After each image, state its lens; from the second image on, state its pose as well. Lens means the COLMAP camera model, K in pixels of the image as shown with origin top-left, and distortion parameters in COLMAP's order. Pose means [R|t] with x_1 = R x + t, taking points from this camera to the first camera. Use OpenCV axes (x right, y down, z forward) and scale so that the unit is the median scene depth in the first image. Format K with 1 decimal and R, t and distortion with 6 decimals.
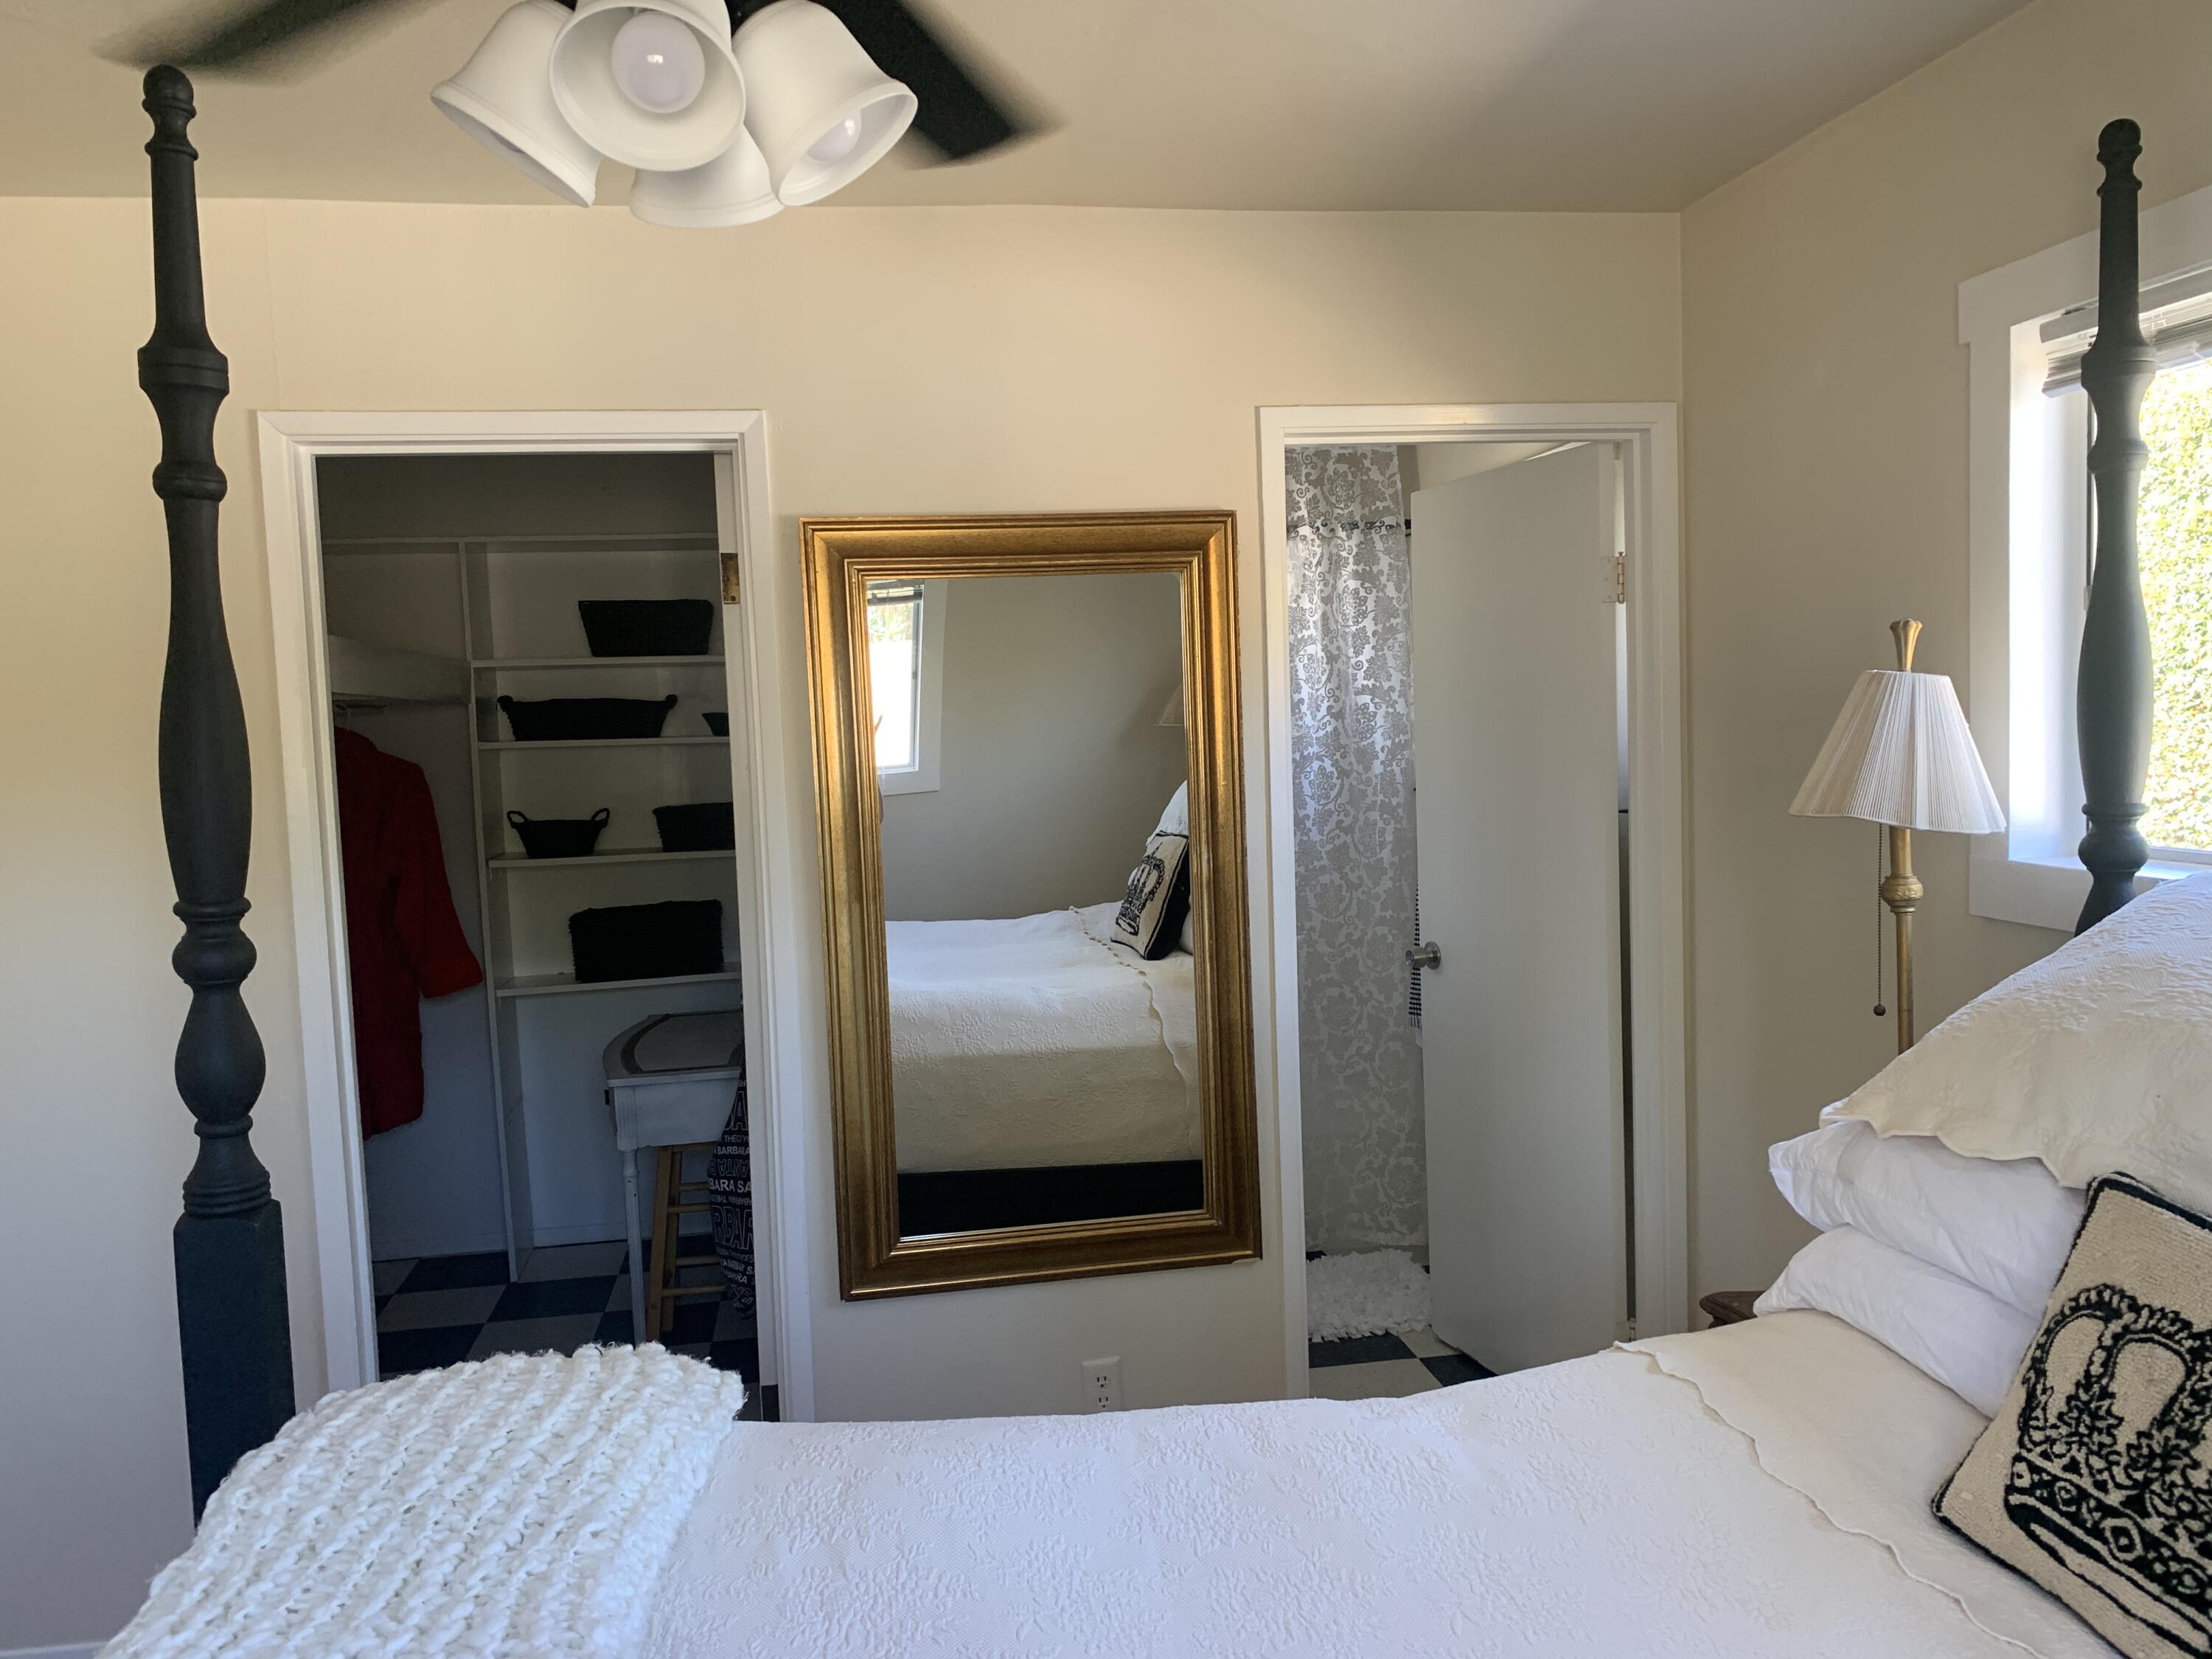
lens RADIAL K [[1684.1, 0, 1111.2], [0, 1684.1, 827.6], [0, 0, 1]] dist [0.052341, -0.072012]
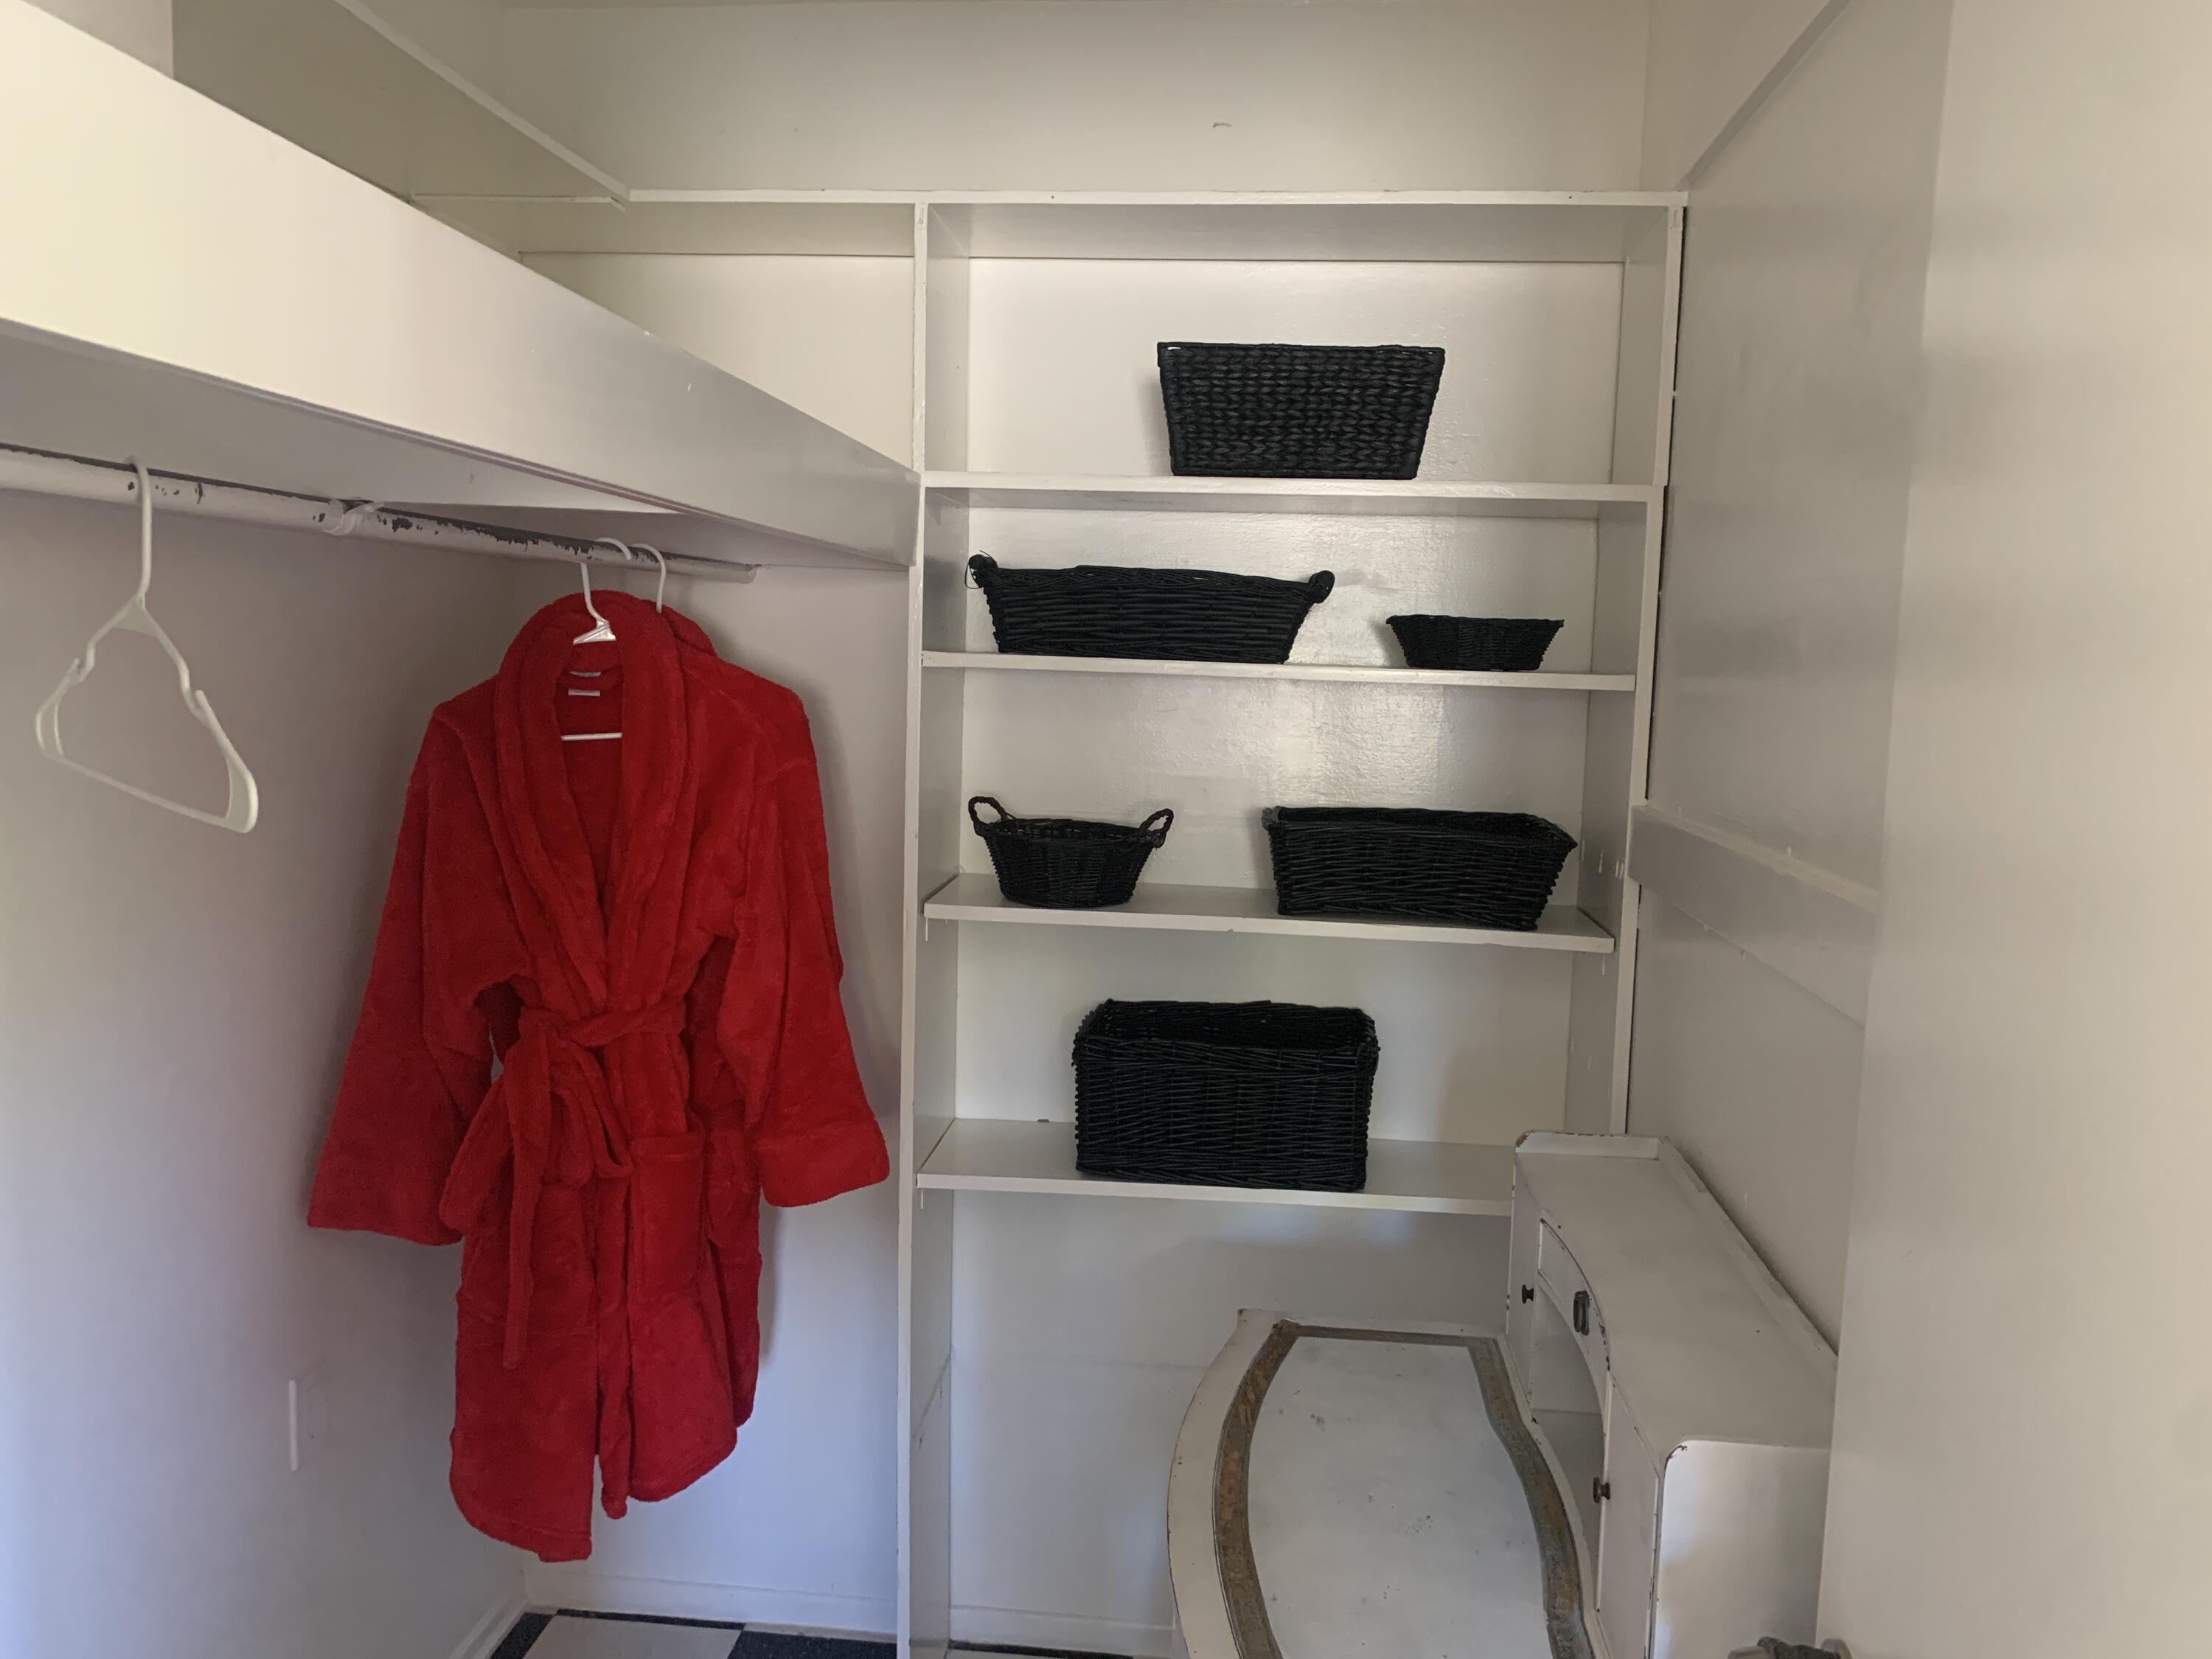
lens RADIAL K [[1678.5, 0, 1117.5], [0, 1678.5, 781.4], [0, 0, 1]] dist [0.097682, -0.131811]
pose [[0.964905, 0.093477, -0.245400, -0.204580], [-0.083629, 0.995228, 0.050271, -0.042417], [0.248928, -0.027984, 0.968118, 0.563324]]
